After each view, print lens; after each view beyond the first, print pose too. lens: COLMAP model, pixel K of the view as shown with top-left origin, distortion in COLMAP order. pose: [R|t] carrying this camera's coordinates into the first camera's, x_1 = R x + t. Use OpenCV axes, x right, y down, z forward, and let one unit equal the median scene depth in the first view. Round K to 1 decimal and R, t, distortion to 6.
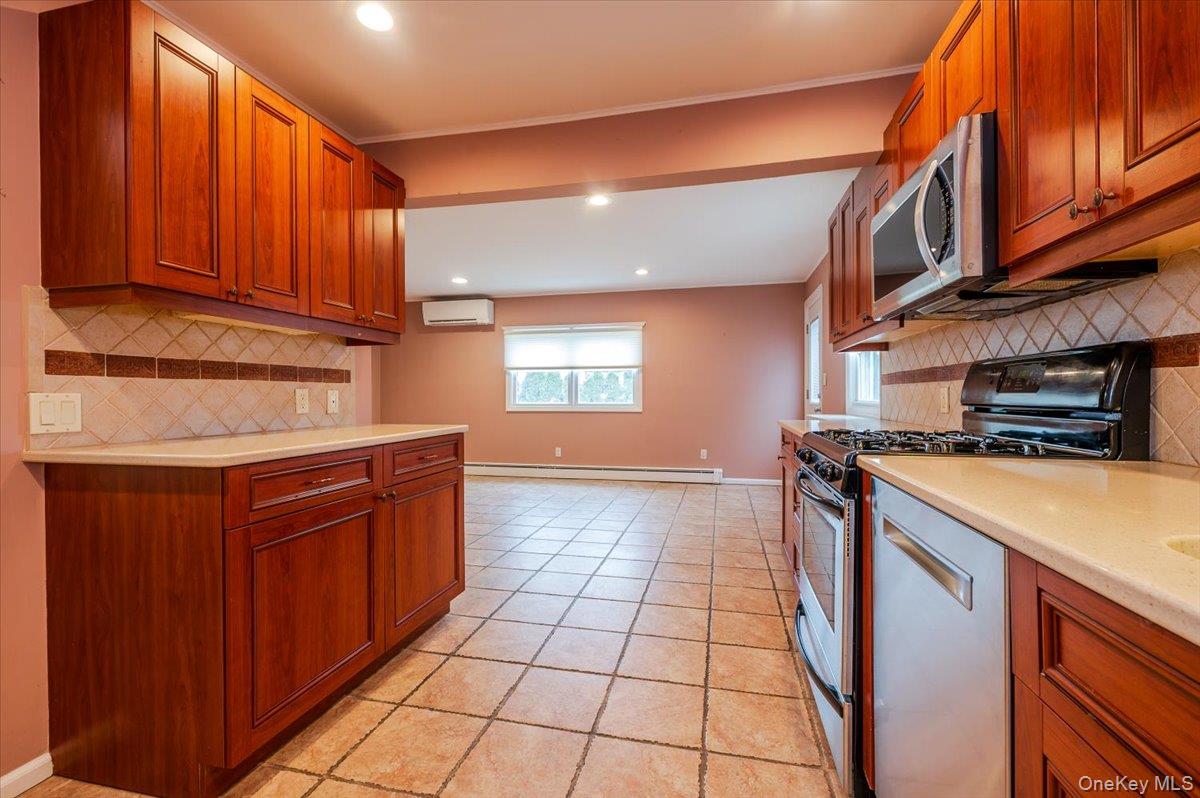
lens RADIAL K [[478.1, 0, 603.0], [0, 478.1, 396.9], [0, 0, 1]] dist [0.003343, 0.000063]
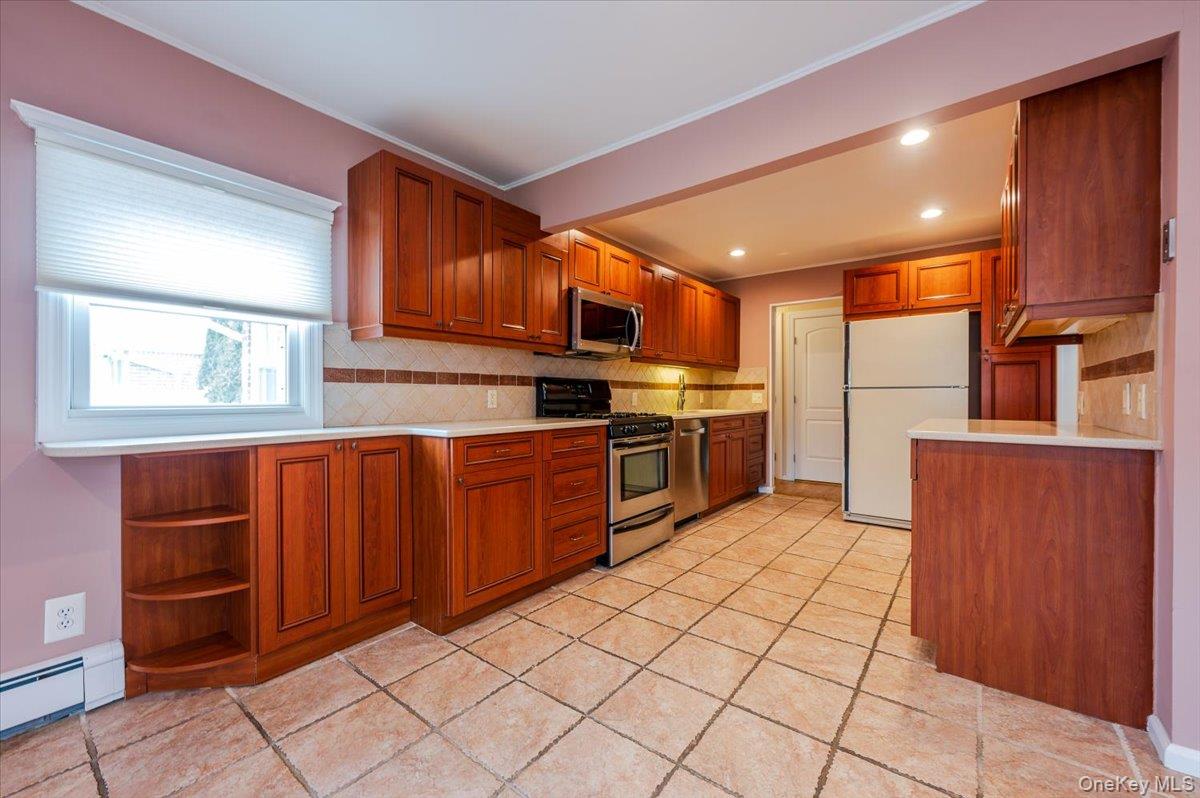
lens RADIAL K [[478.1, 0, 603.0], [0, 478.1, 396.9], [0, 0, 1]] dist [0.003343, 0.000063]
pose [[-0.906278, 0.000346, 0.422683, -0.158357], [0.003318, 0.999975, 0.006295, -0.003829], [-0.422670, 0.007107, -0.906256, 1.930970]]
